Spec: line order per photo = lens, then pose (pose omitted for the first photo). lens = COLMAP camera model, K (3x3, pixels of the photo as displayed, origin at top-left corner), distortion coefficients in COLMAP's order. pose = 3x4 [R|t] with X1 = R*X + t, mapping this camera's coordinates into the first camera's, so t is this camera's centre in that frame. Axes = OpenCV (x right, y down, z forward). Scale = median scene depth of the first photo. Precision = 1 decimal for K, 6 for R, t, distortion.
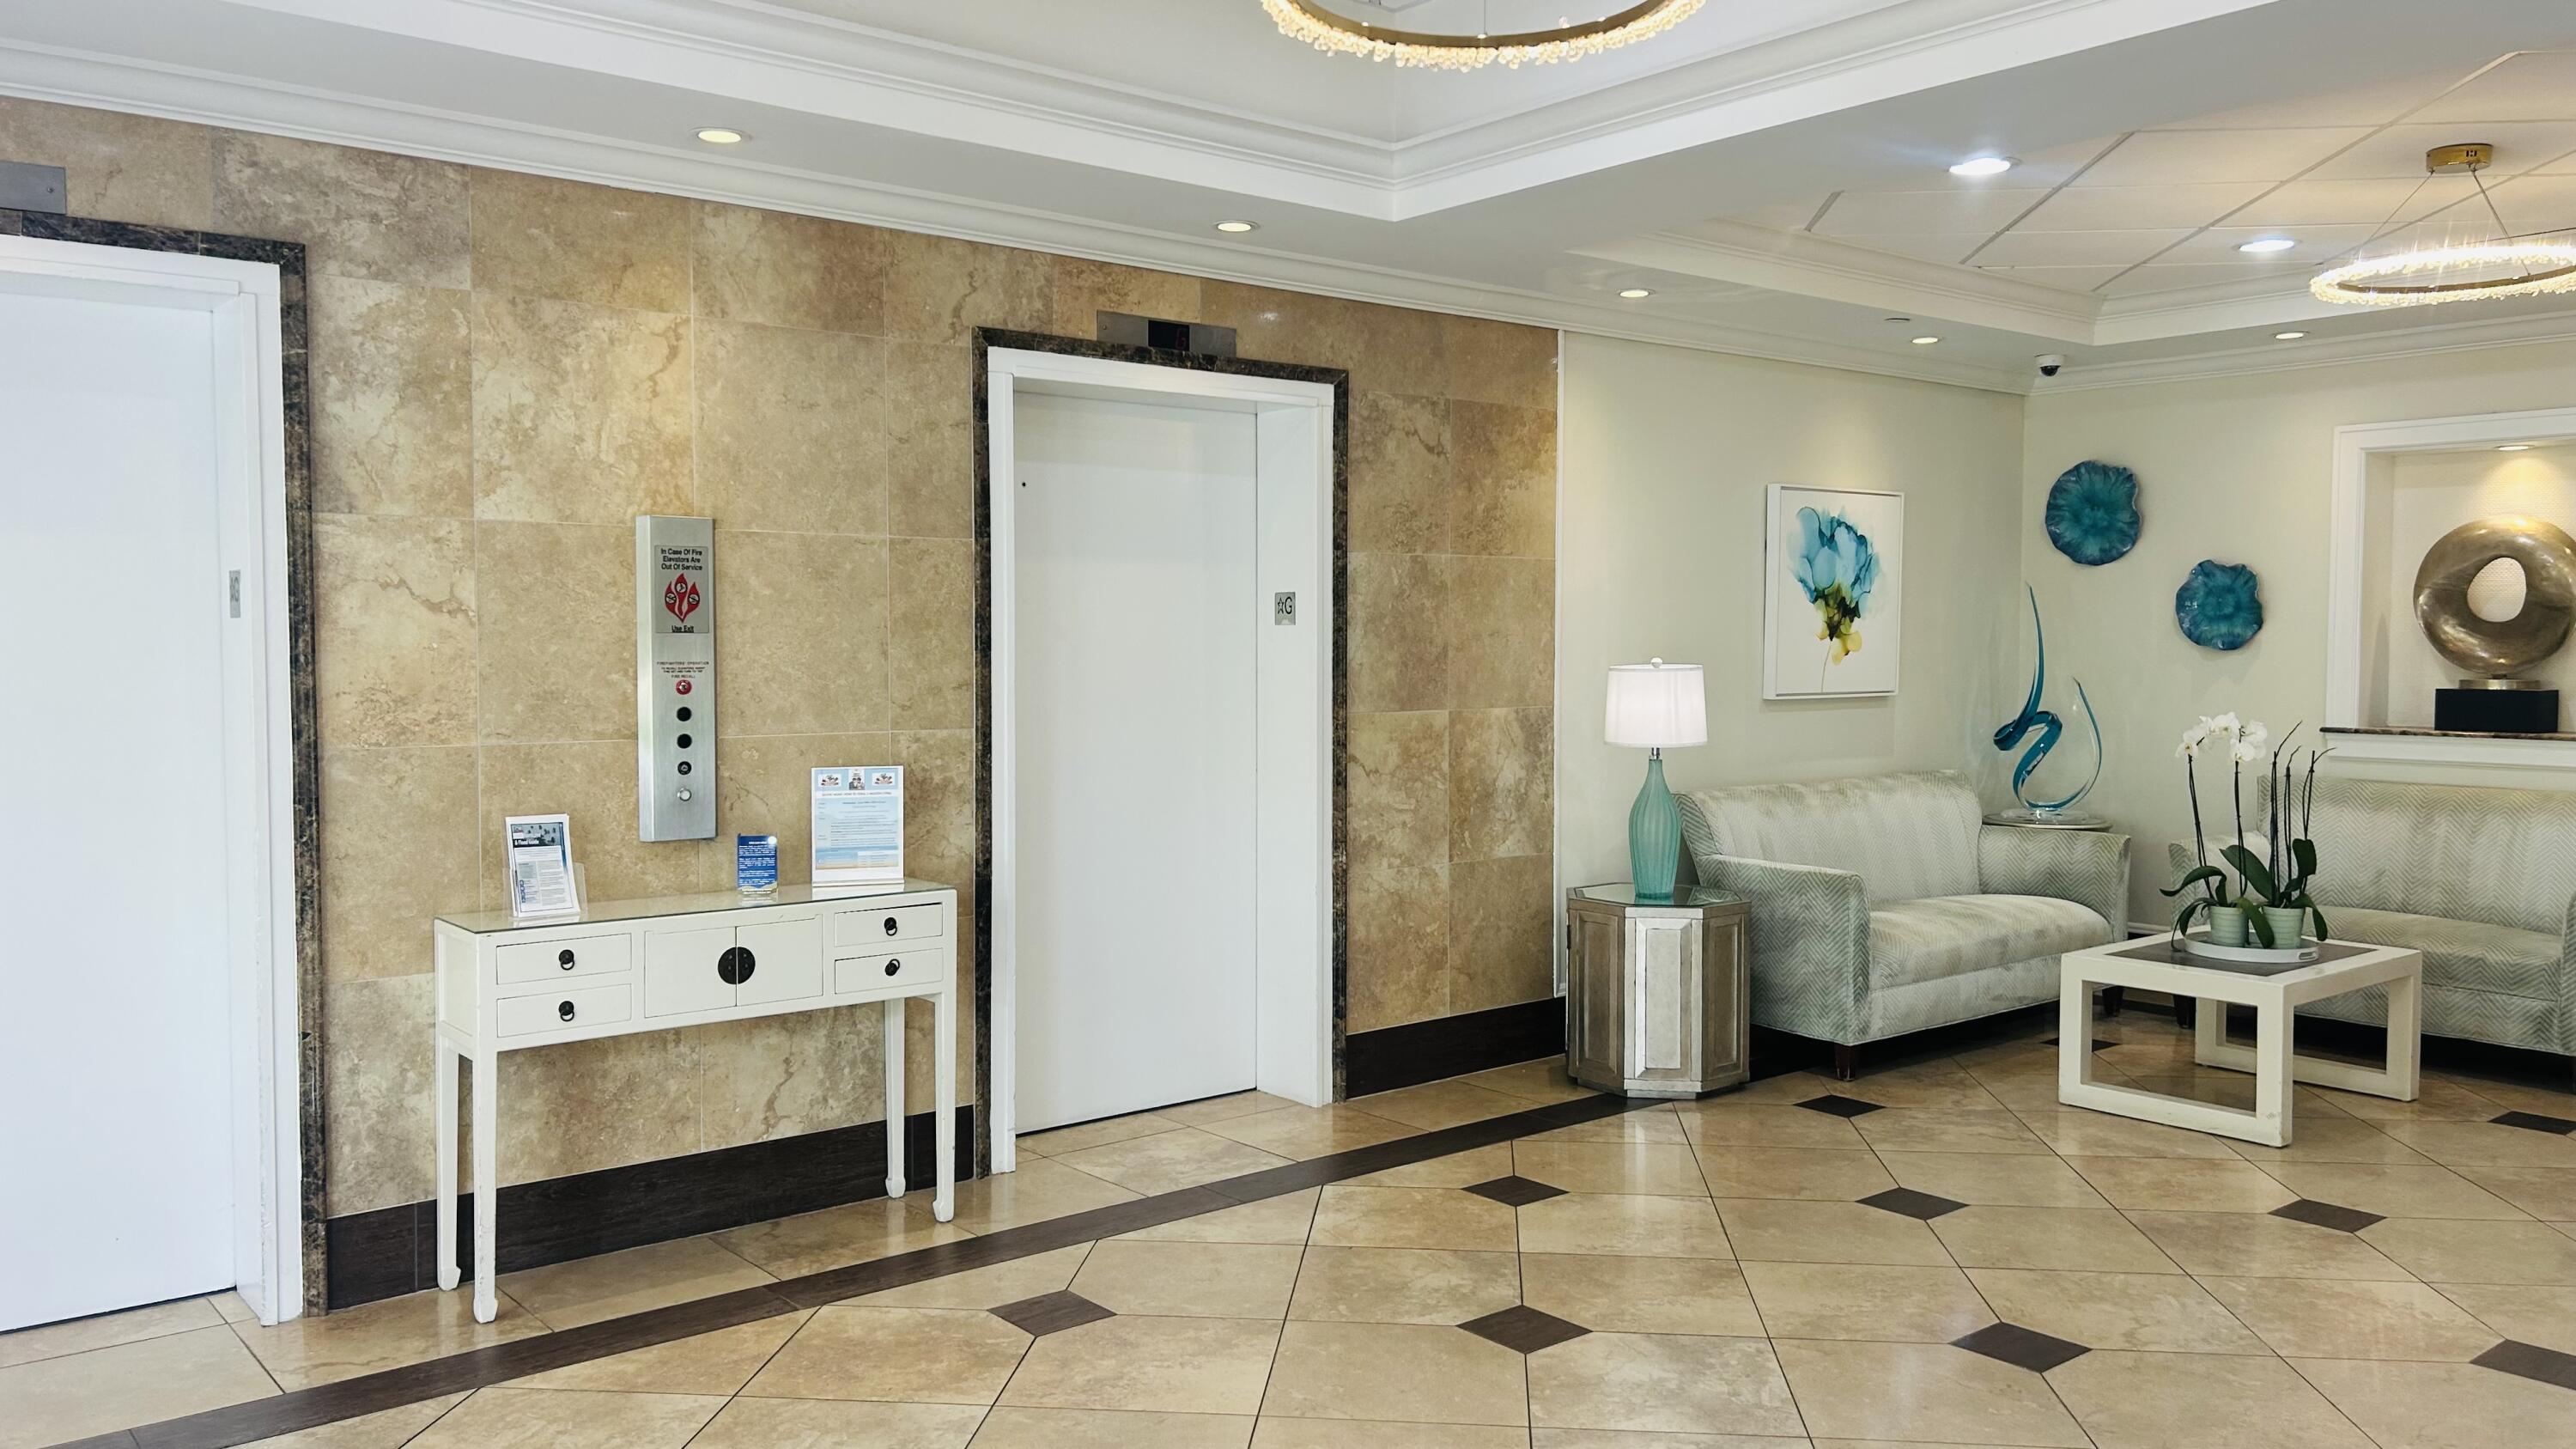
lens RADIAL K [[1939.0, 0, 1299.9], [0, 1939.0, 722.7], [0, 0, 1]] dist [0.021953, -0.001832]
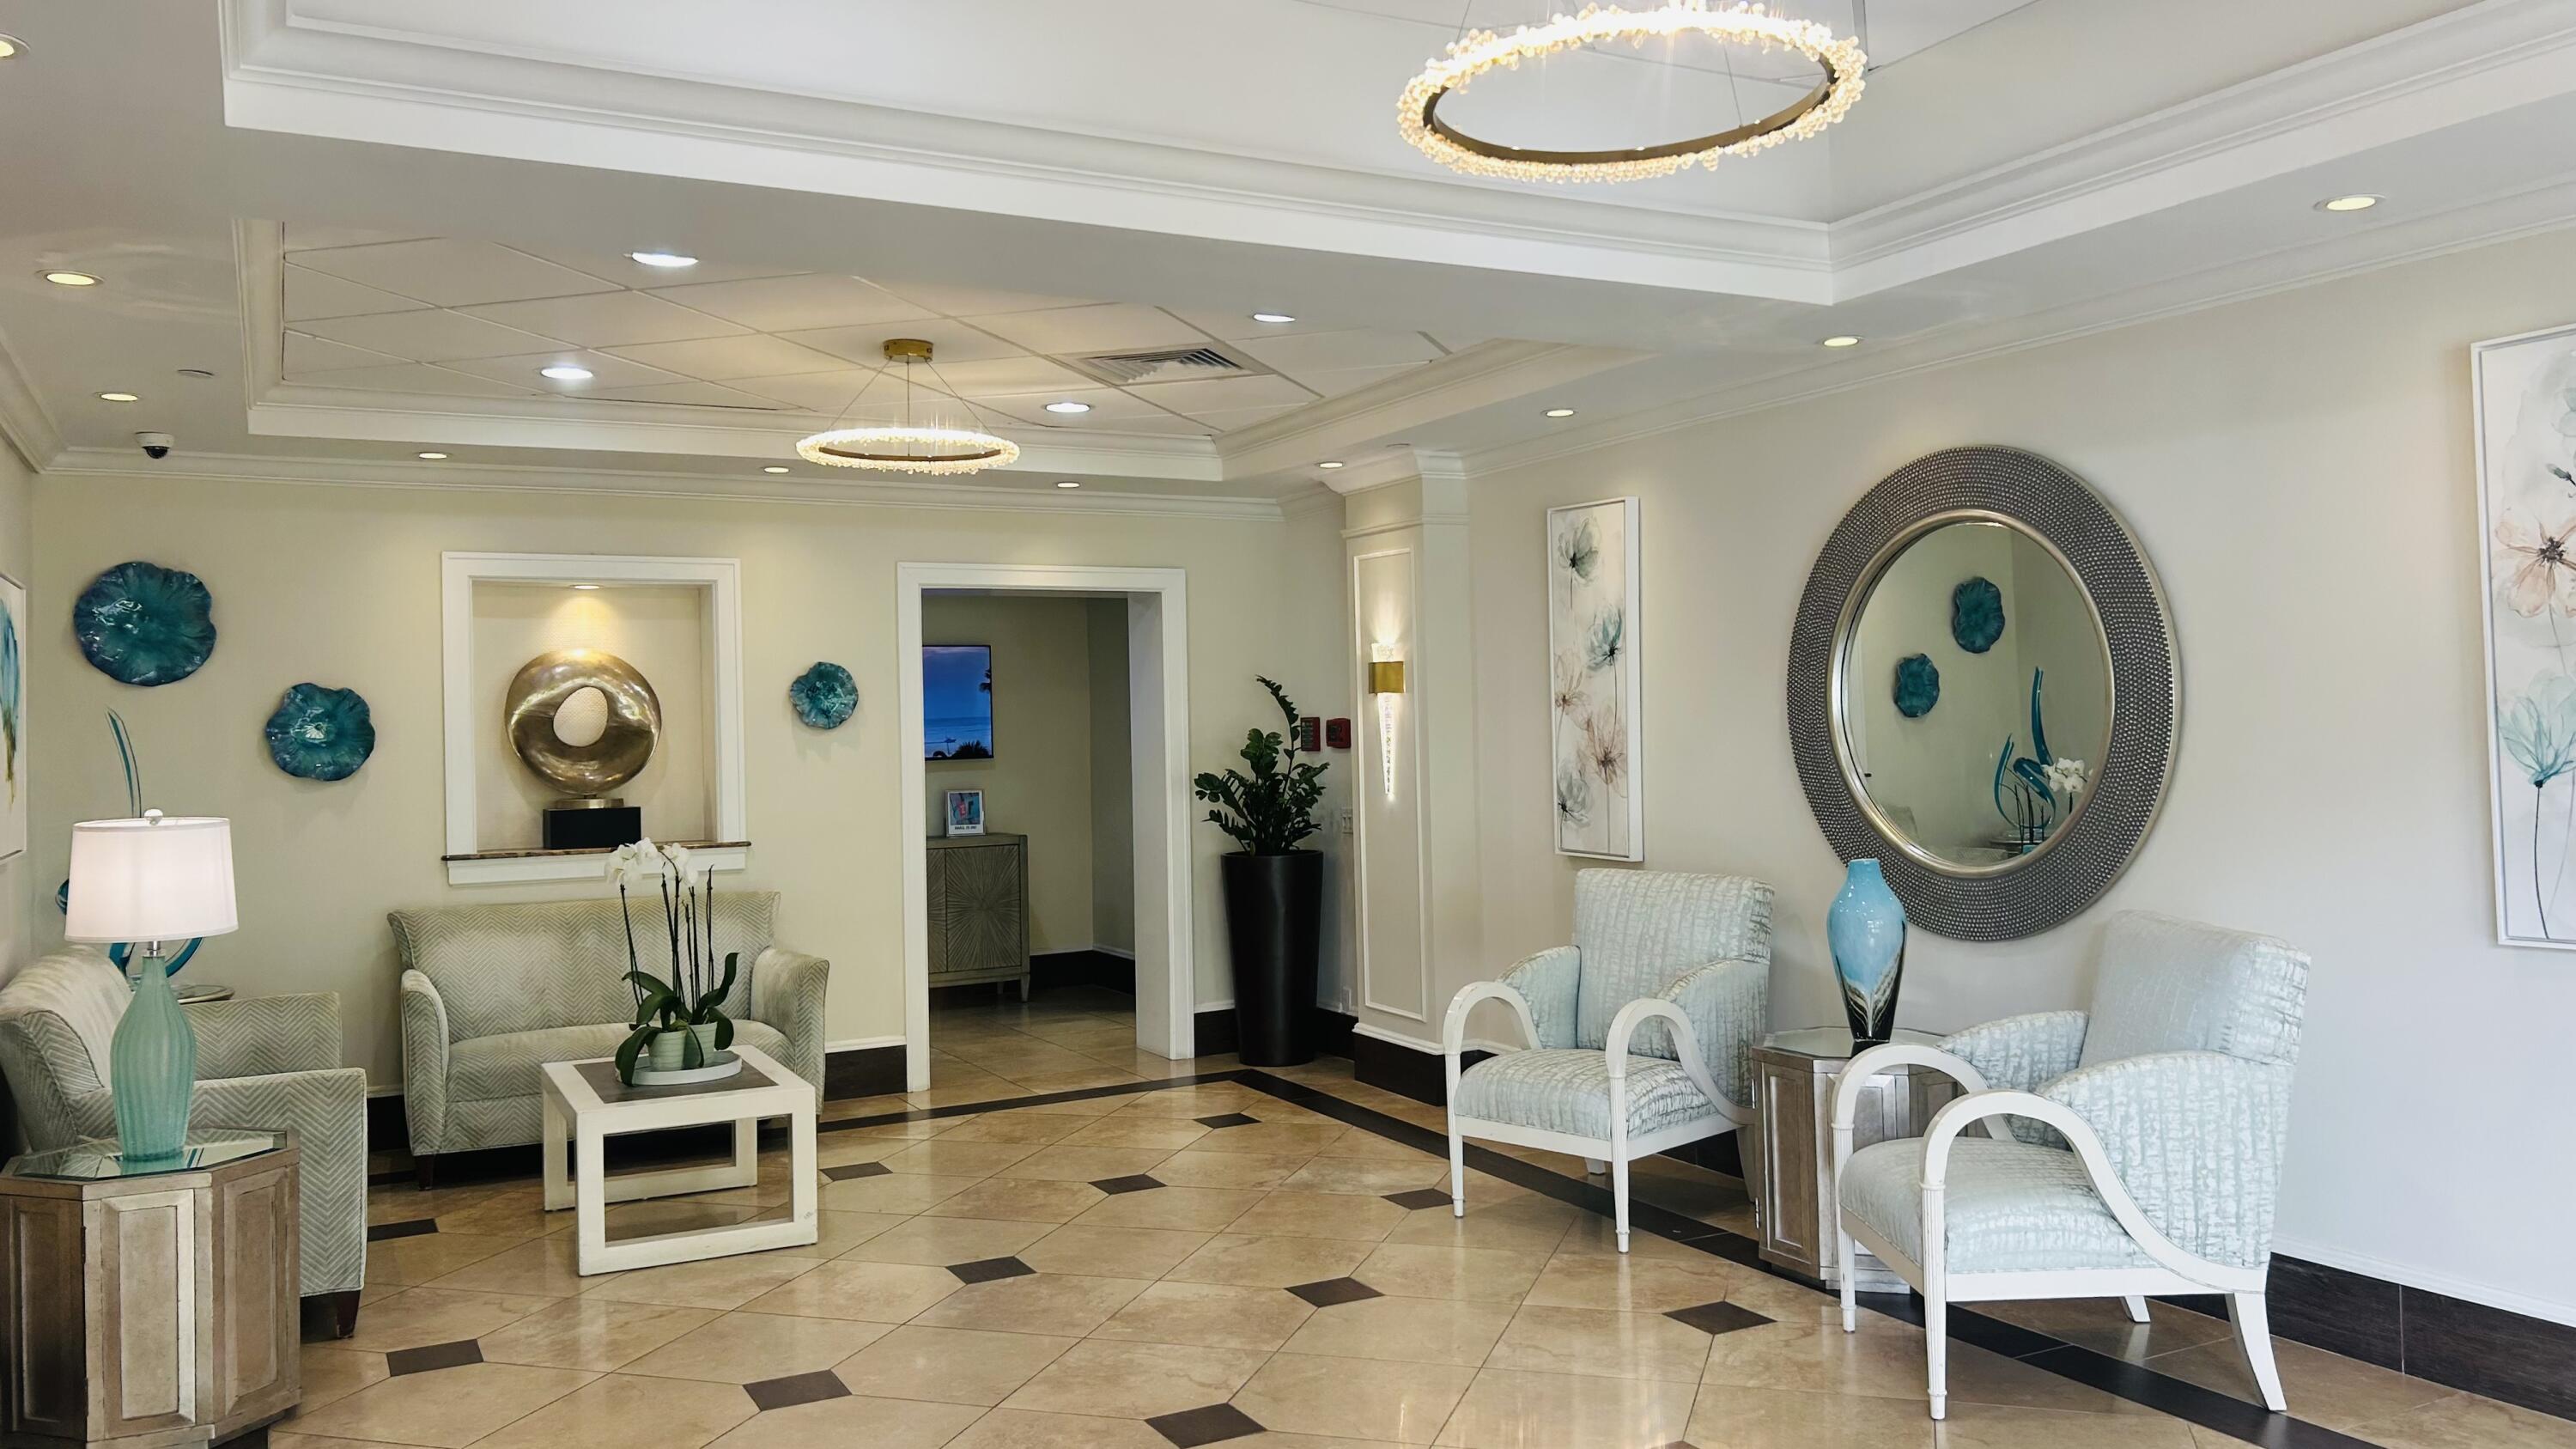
lens RADIAL K [[1939.0, 0, 1299.9], [0, 1939.0, 722.7], [0, 0, 1]] dist [0.021953, -0.001832]
pose [[0.208180, -0.001812, 0.978089, -0.347783], [0.064823, 0.997825, -0.011948, -0.024981], [-0.975940, 0.065890, 0.207845, 0.375942]]
